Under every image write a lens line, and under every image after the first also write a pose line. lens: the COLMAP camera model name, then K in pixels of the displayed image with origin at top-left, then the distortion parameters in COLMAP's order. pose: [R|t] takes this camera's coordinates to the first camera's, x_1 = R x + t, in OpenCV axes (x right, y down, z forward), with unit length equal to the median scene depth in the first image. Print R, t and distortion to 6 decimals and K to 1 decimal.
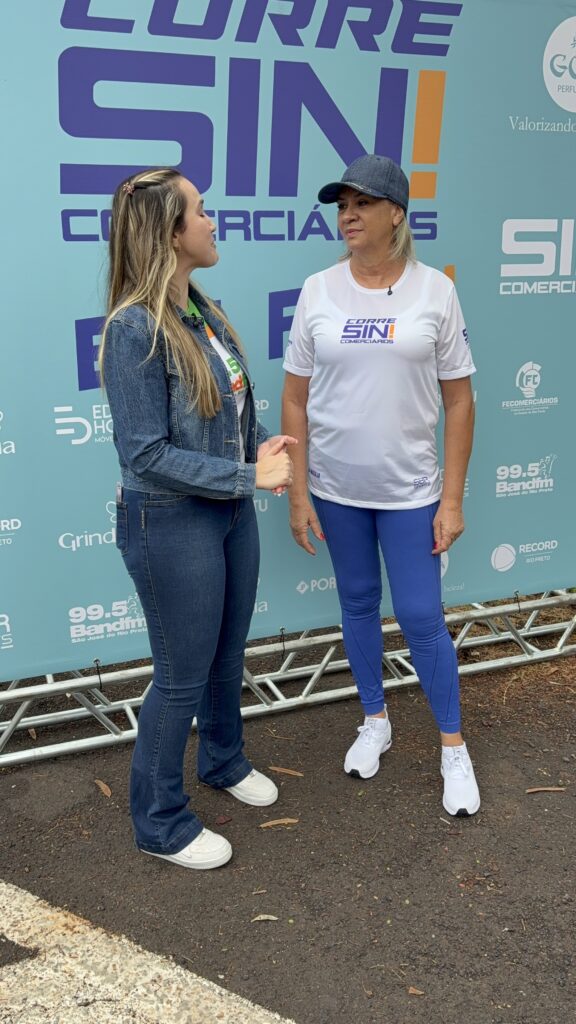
lens RADIAL K [[921.8, 0, 288.5], [0, 921.8, 513.5], [0, 0, 1]] dist [-0.029000, 0.093728]
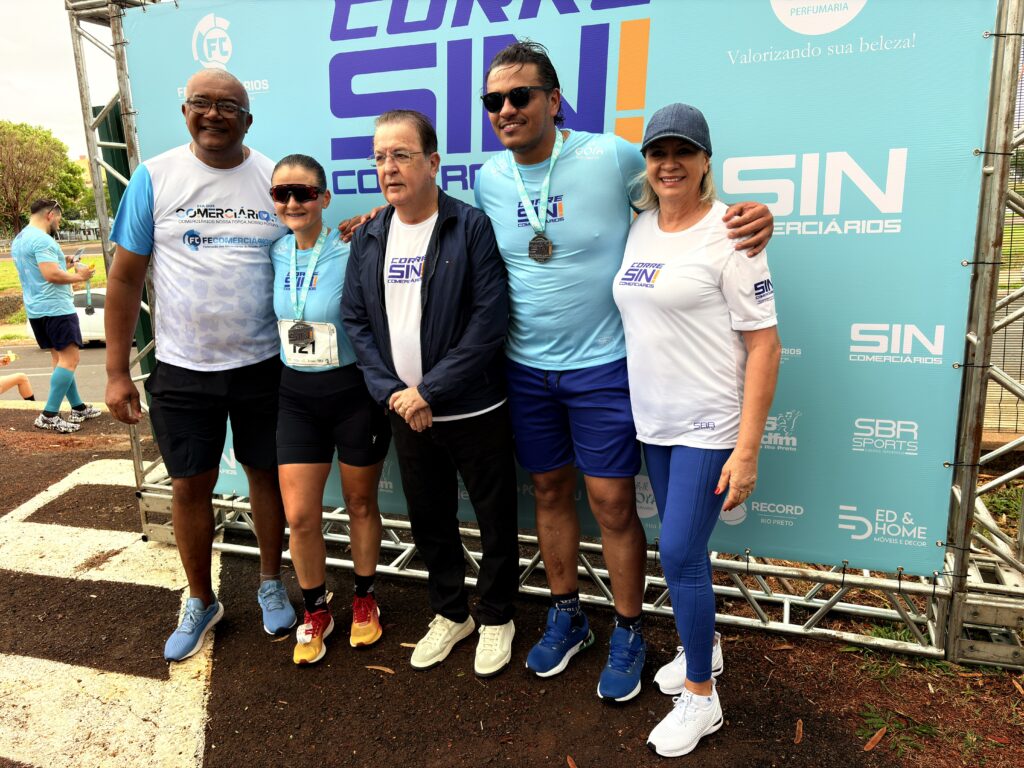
lens RADIAL K [[787.2, 0, 509.2], [0, 787.2, 384.3], [0, 0, 1]] dist [0.046017, -0.043806]
pose [[0.749662, 0.136428, -0.647607, 0.702292], [-0.155327, 0.987460, 0.028219, -0.083434], [0.643336, 0.079436, 0.761452, 0.271739]]
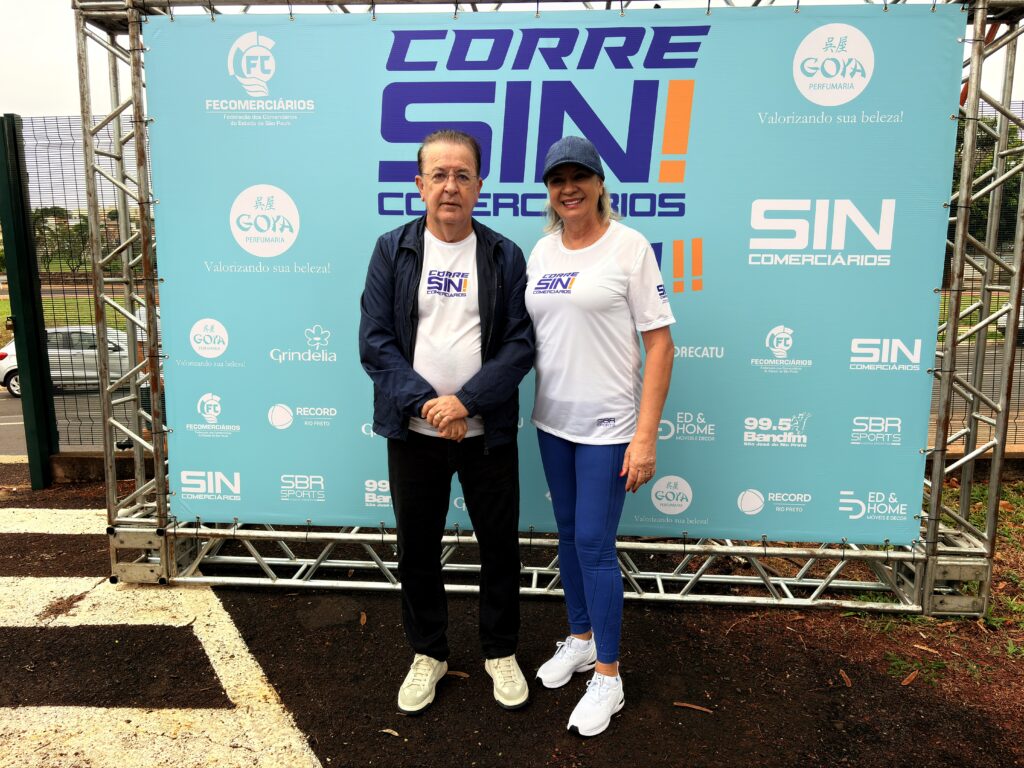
lens RADIAL K [[787.2, 0, 503.7], [0, 787.2, 389.1], [0, 0, 1]] dist [0.046017, -0.043806]
pose [[0.902880, 0.087029, -0.420992, 0.432597], [-0.135410, 0.987018, -0.086367, 0.044950], [0.408010, 0.134985, 0.902943, 0.015027]]
